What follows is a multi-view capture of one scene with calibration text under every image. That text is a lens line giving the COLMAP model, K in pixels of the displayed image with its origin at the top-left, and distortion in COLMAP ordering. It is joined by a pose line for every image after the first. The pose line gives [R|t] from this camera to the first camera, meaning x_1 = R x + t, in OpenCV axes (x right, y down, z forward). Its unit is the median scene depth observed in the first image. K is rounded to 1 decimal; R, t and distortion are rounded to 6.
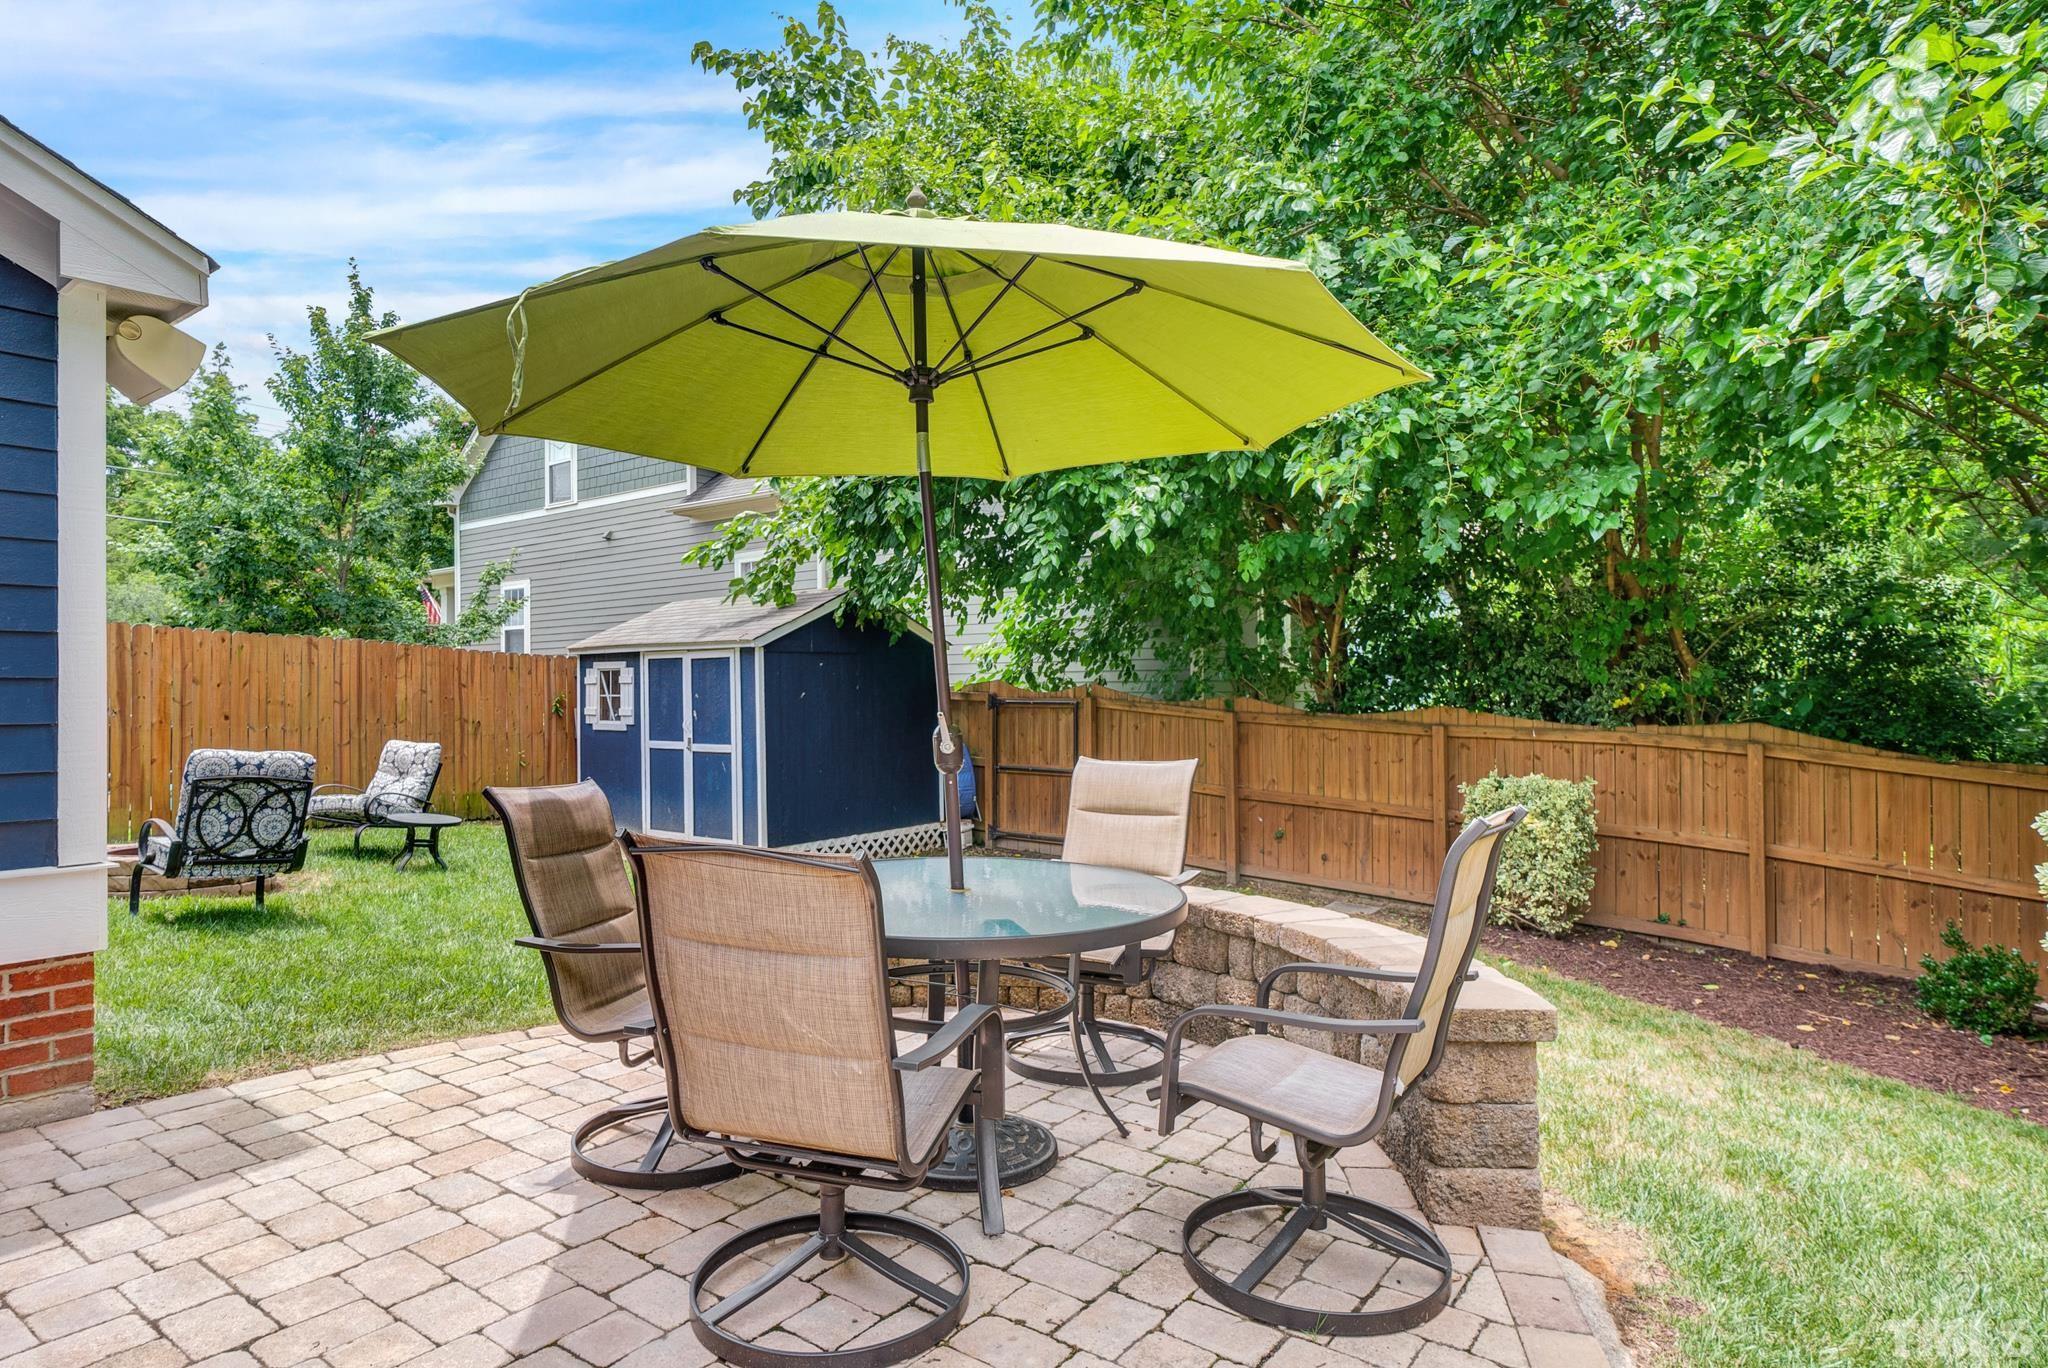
lens RADIAL K [[1127.1, 0, 1019.3], [0, 1127.1, 690.0], [0, 0, 1]] dist [0.022870, -0.000019]
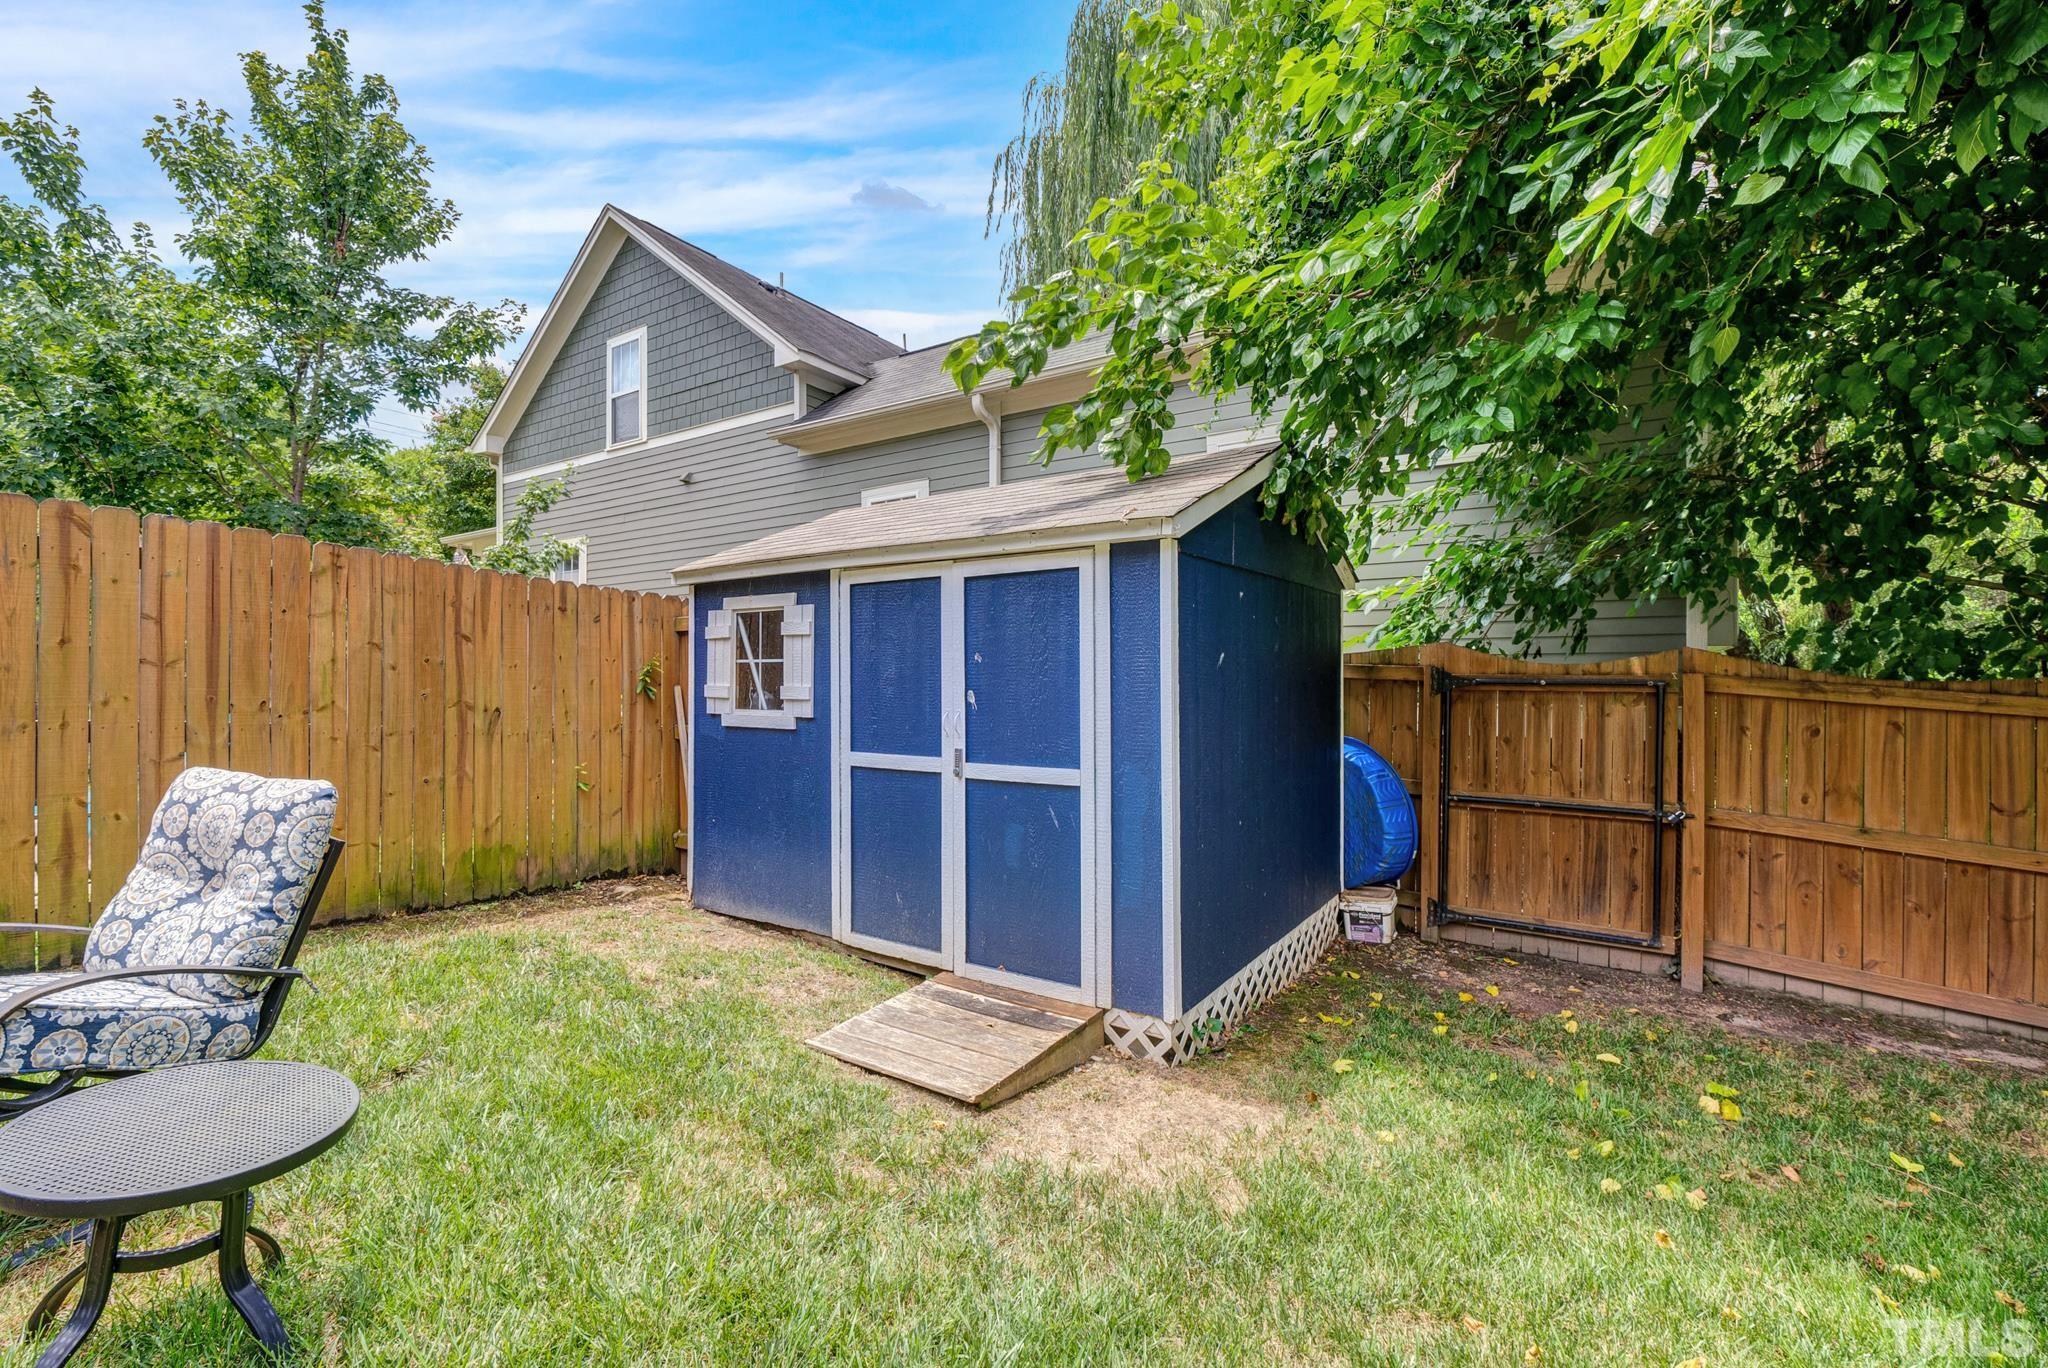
lens RADIAL K [[866.1, 0, 1030.2], [0, 866.1, 686.4], [0, 0, 1]] dist [0.001299, -0.000500]
pose [[0.997269, 0.009929, 0.073188, -0.264186], [-0.010212, 0.999942, 0.003501, 0.013751], [-0.073149, -0.004239, 0.997312, 0.589661]]
